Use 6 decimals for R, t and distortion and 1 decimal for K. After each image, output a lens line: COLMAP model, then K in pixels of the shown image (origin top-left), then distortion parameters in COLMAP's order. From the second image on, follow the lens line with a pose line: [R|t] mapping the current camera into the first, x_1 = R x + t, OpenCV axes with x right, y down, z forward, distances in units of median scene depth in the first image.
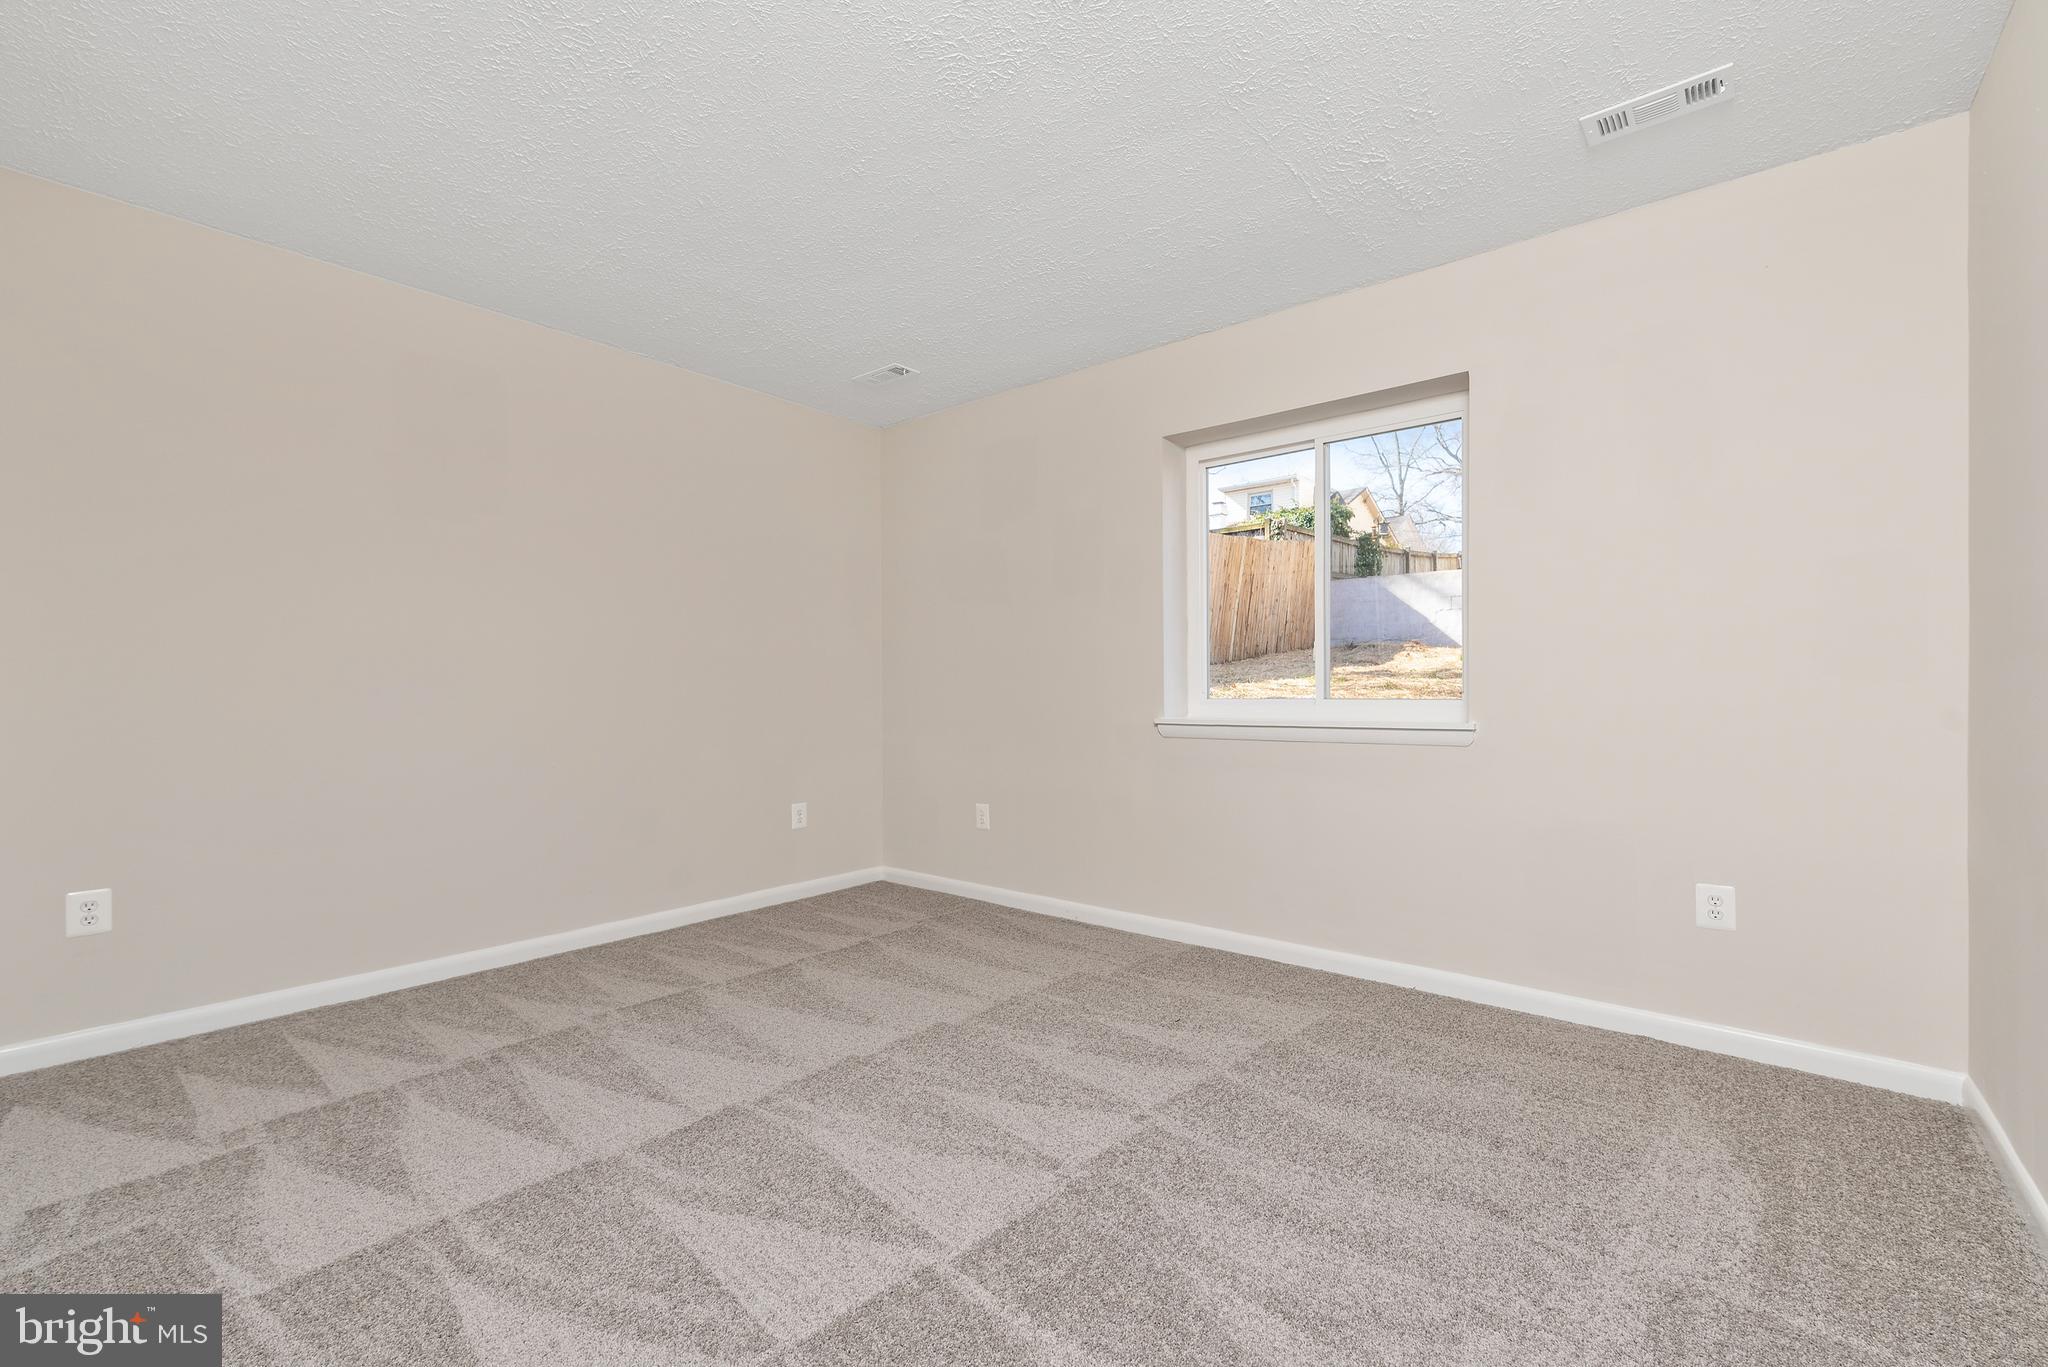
lens RADIAL K [[876.1, 0, 1028.7], [0, 876.1, 678.6], [0, 0, 1]] dist [0.004234, -0.000529]
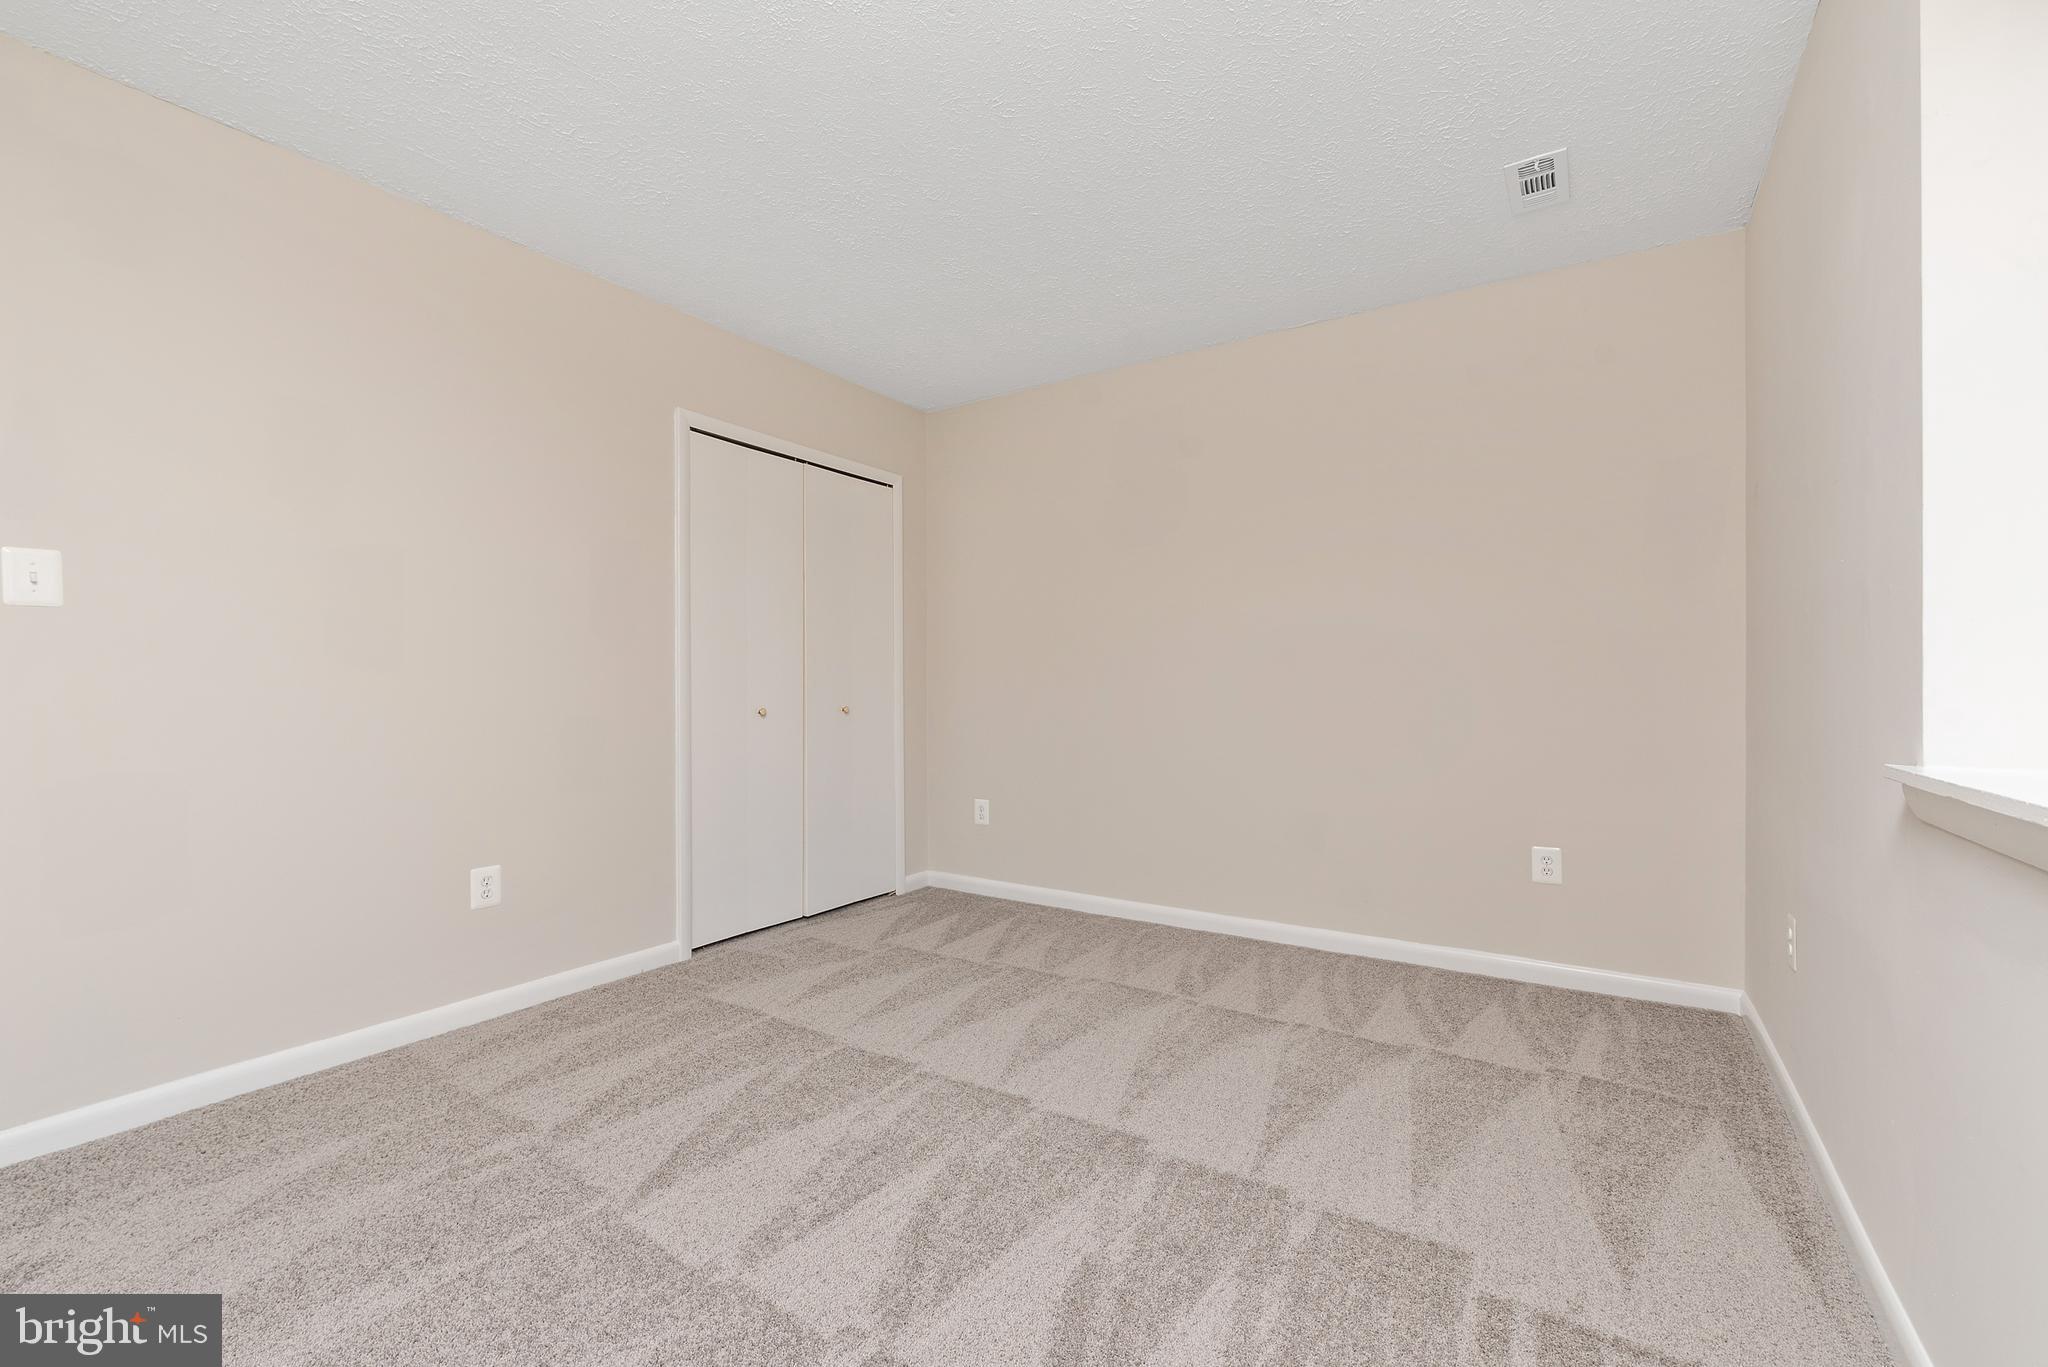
lens RADIAL K [[876.1, 0, 1028.7], [0, 876.1, 678.6], [0, 0, 1]] dist [0.004234, -0.000529]
pose [[0.112961, -0.008311, -0.993565, 0.613547], [0.012250, 0.999901, -0.006971, 0.012610], [0.993524, -0.011384, 0.113051, 0.815357]]
